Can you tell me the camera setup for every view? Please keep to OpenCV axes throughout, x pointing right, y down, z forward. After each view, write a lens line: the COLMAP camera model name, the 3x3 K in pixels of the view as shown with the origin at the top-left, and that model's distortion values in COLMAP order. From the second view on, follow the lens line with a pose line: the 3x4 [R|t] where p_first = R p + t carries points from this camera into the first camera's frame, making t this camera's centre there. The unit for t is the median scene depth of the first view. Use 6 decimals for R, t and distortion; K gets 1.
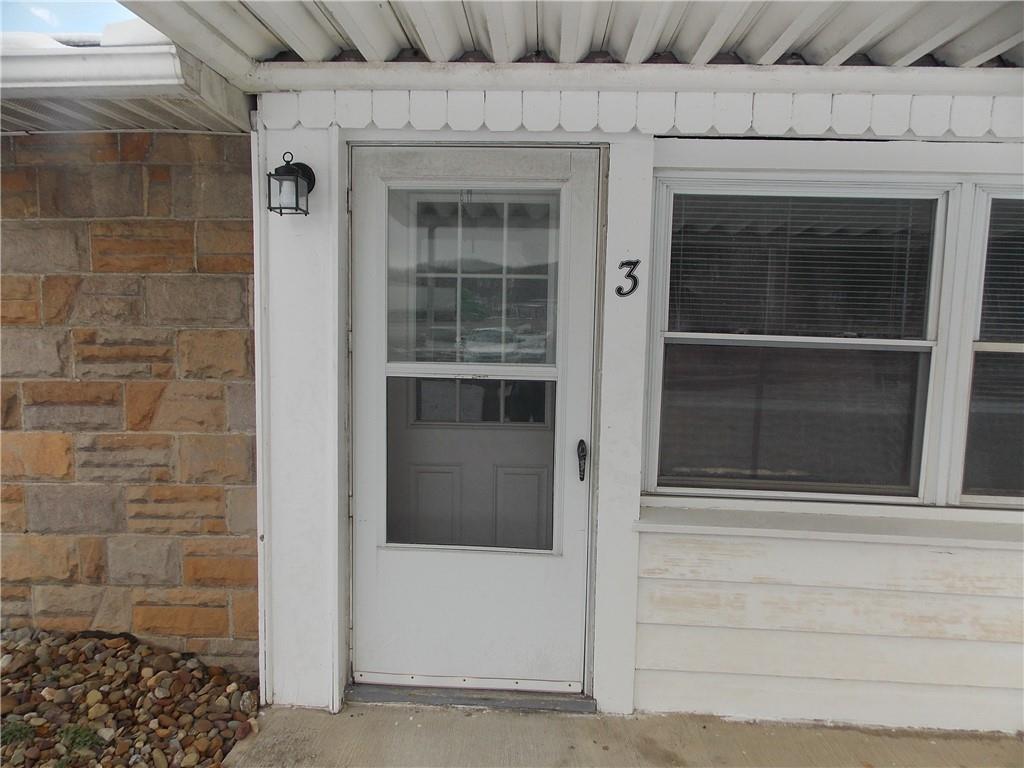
lens RADIAL K [[688.9, 0, 509.8], [0, 688.9, 393.6], [0, 0, 1]] dist [0.040591, -0.006005]
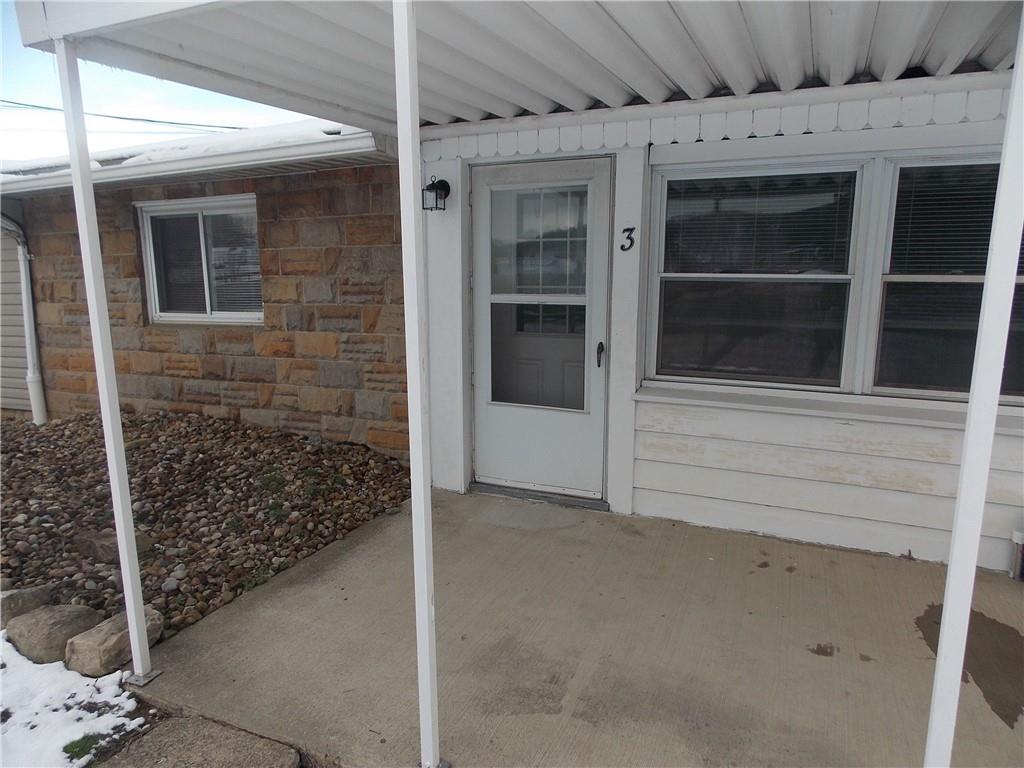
lens RADIAL K [[680.0, 0, 512.0], [0, 680.0, 384.0], [0, 0, 1]] dist [0.109980, -0.001793]
pose [[0.932907, 0.042241, -0.357632, 0.474643], [-0.018972, 0.997483, 0.068326, 0.058916], [0.359618, -0.056957, 0.931360, -0.552448]]
